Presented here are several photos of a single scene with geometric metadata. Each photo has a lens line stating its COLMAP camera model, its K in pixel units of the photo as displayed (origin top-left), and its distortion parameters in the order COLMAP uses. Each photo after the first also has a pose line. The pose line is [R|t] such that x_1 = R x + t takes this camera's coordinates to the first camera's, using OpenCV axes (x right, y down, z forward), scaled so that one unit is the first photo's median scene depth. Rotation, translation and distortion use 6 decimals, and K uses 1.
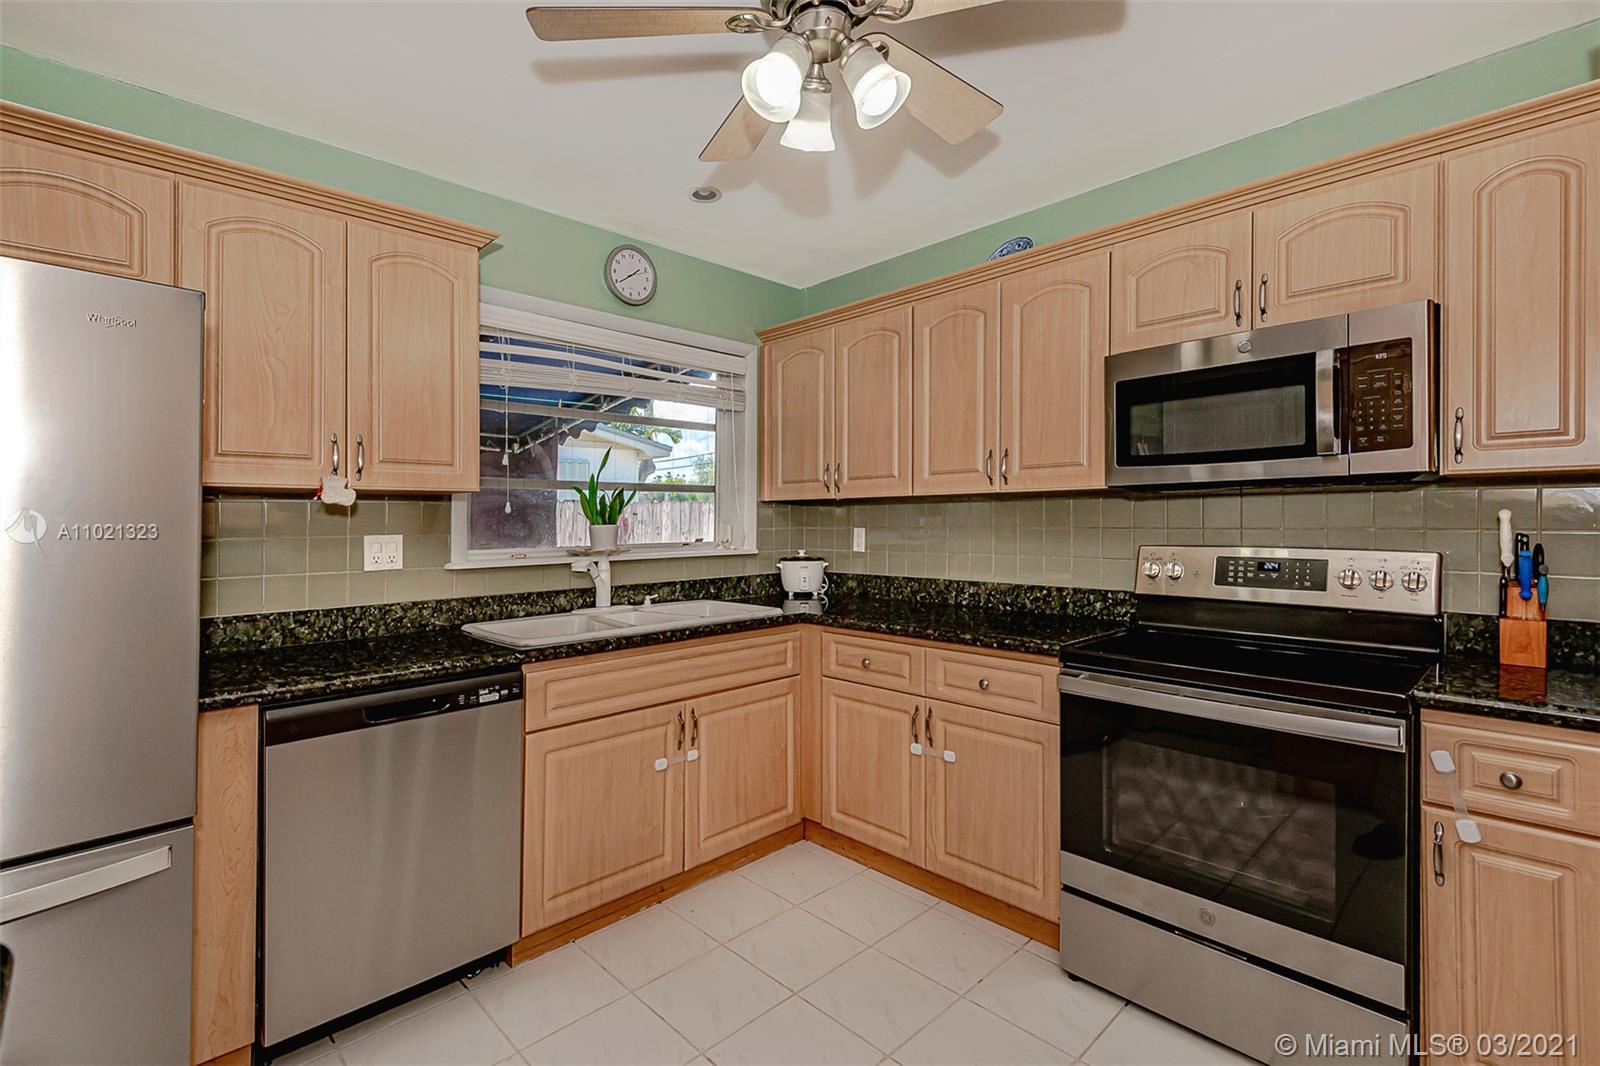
lens RADIAL K [[729.1, 0, 788.2], [0, 729.1, 516.3], [0, 0, 1]] dist [0.008527, -0.002940]
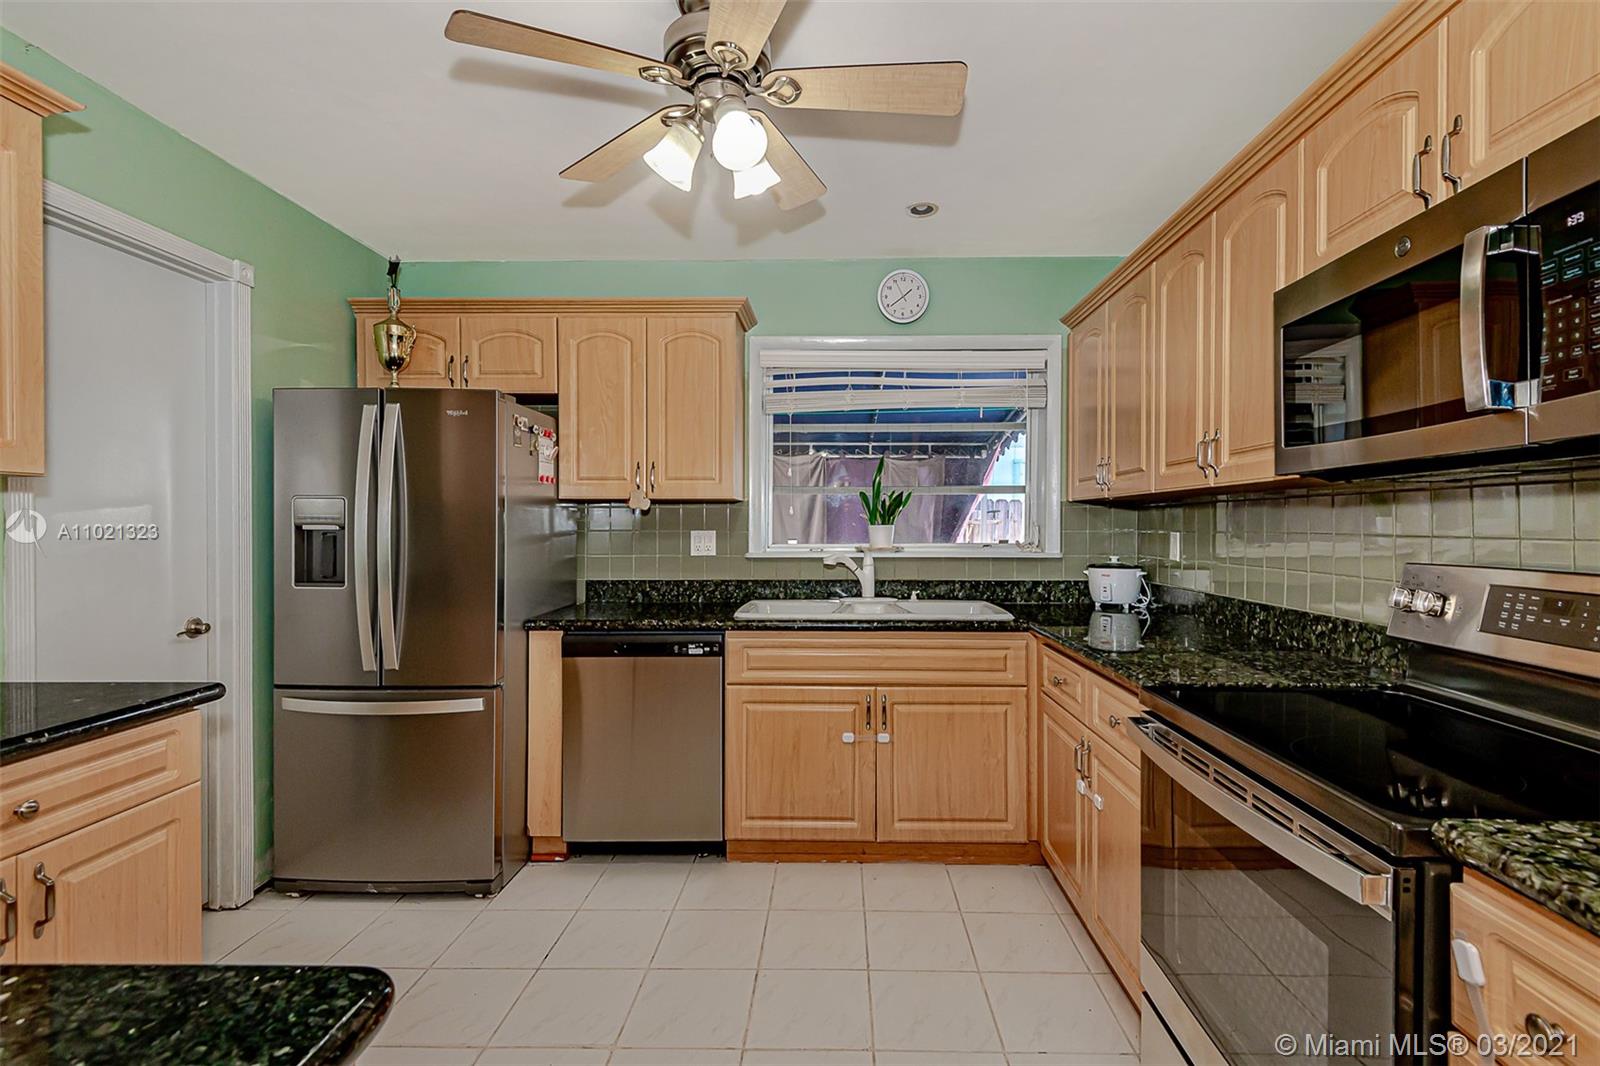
lens RADIAL K [[729.1, 0, 802.6], [0, 729.1, 523.9], [0, 0, 1]] dist [0.008527, -0.002940]
pose [[0.705371, 0.008005, -0.708793, 0.535680], [-0.002812, 0.999960, 0.008495, 0.000773], [0.708832, -0.003999, 0.705366, 0.147996]]
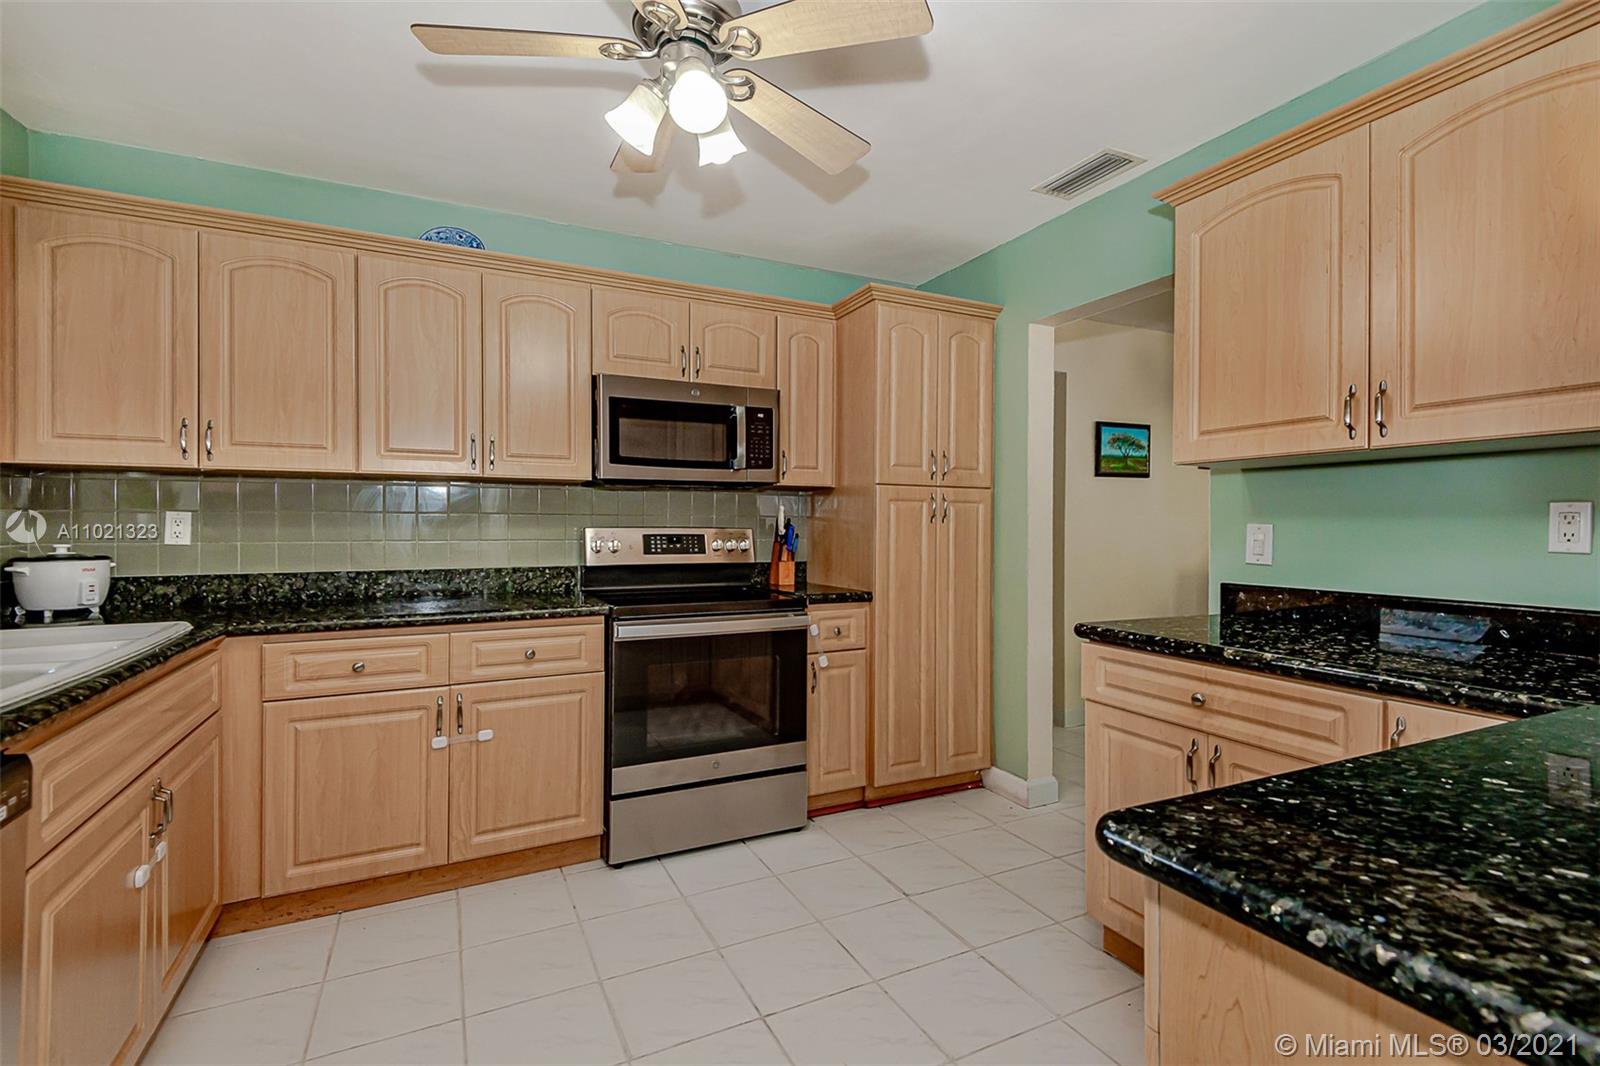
lens RADIAL K [[729.1, 0, 801.2], [0, 729.1, 530.2], [0, 0, 1]] dist [0.008527, -0.002940]
pose [[0.288729, 0.001090, 0.957410, -0.577589], [-0.010947, 0.999938, 0.002163, 0.035572], [-0.957348, -0.011106, 0.288723, 0.271652]]
